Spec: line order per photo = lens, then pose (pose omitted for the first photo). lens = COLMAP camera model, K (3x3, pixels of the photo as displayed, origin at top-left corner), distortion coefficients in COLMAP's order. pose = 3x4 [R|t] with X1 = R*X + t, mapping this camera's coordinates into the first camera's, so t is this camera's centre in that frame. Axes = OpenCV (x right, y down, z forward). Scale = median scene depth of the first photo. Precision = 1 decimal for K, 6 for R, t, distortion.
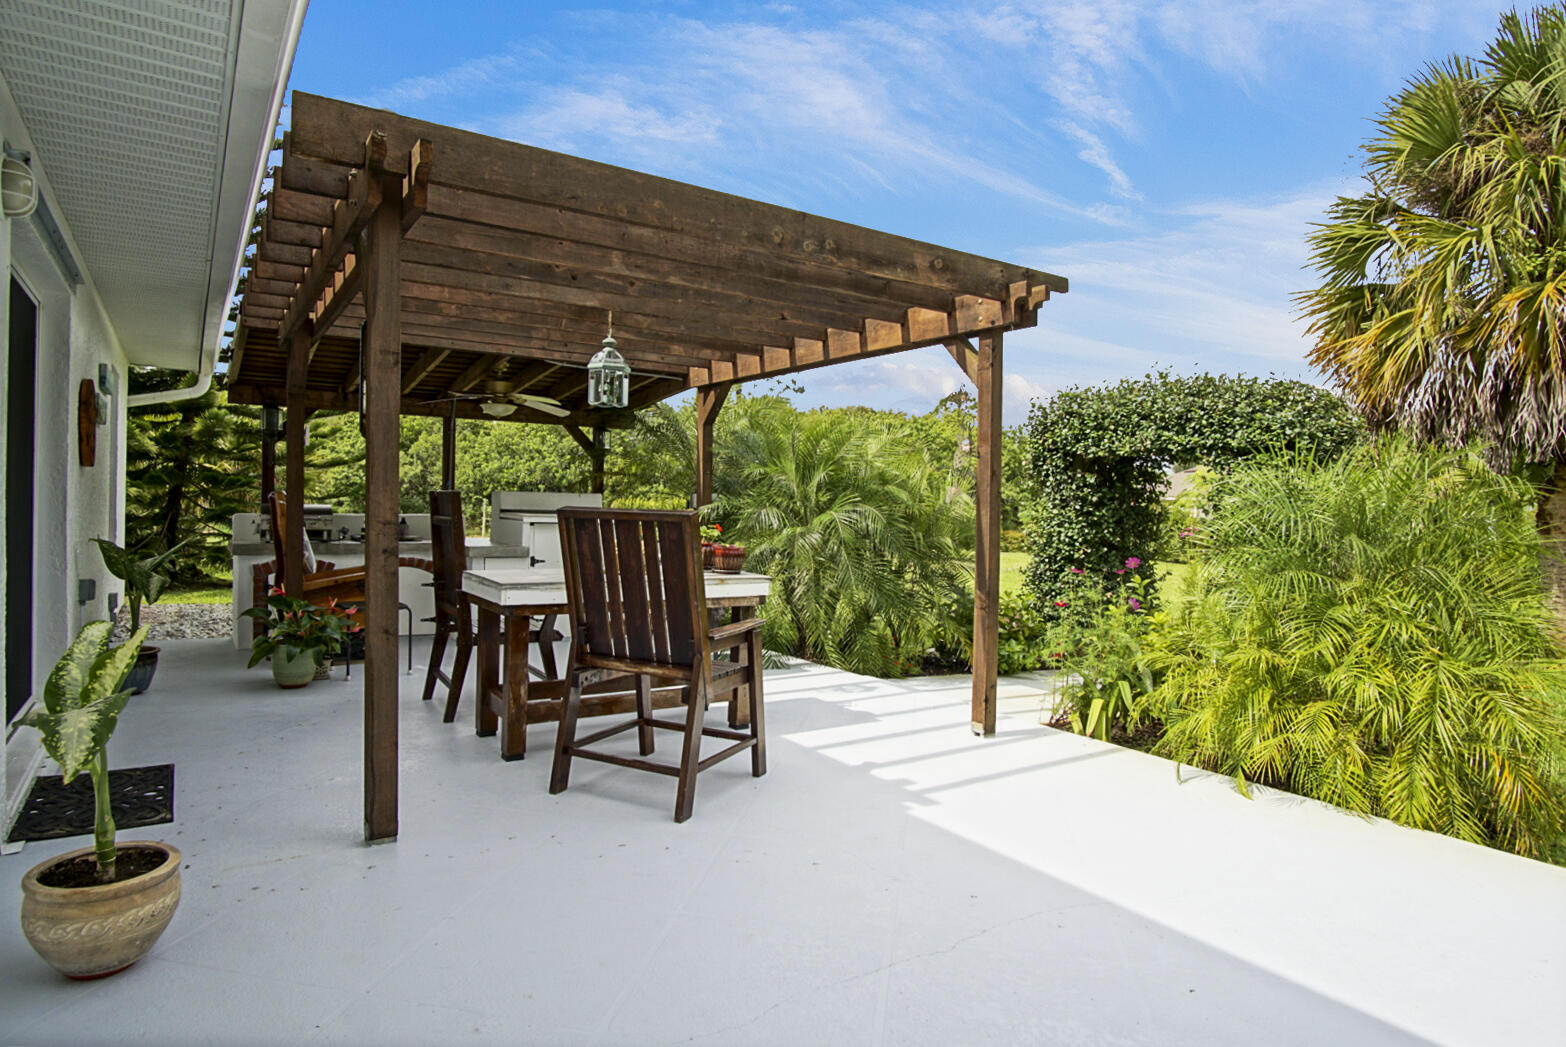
lens RADIAL K [[874.7, 0, 783.0], [0, 874.7, 523.5], [0, 0, 1]] dist [-0.000266, 0.000013]
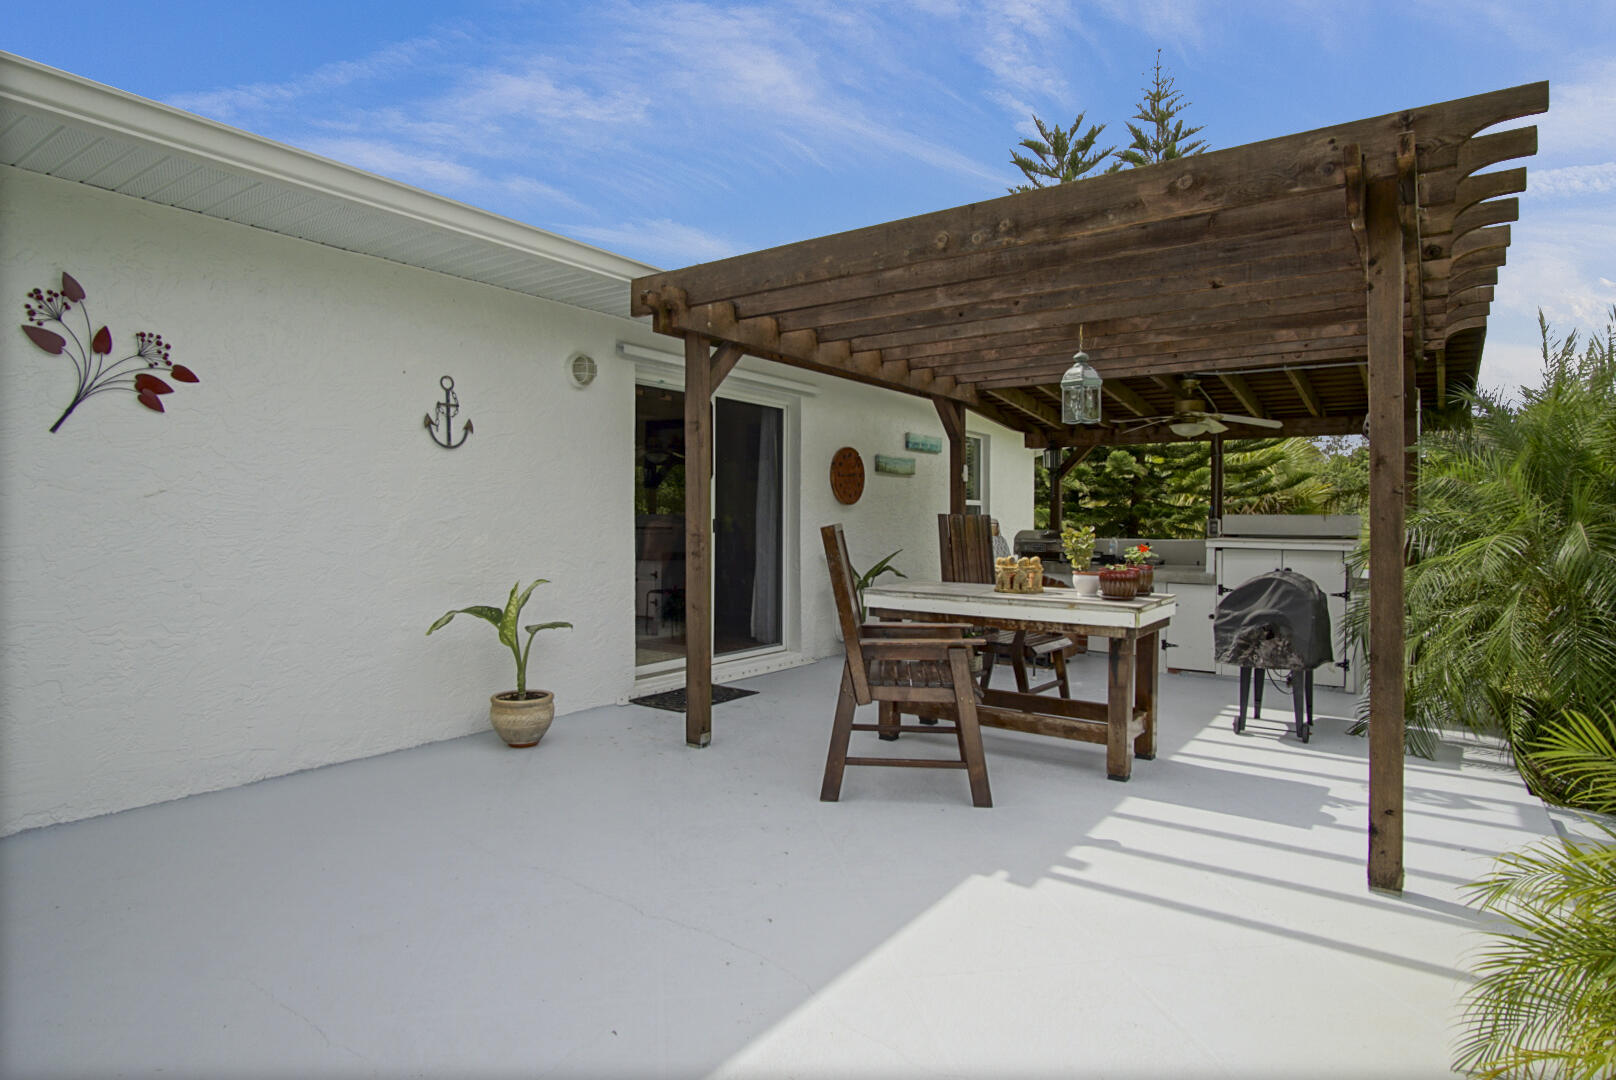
lens RADIAL K [[888.6, 0, 808.0], [0, 888.6, 540.0], [0, 0, 1]] dist [-0.013116, -0.000053]
pose [[0.353908, 0.000098, -0.935280, 0.792370], [-0.020229, 0.999767, -0.007550, 0.012459], [0.935062, 0.021592, 0.353827, 0.476566]]
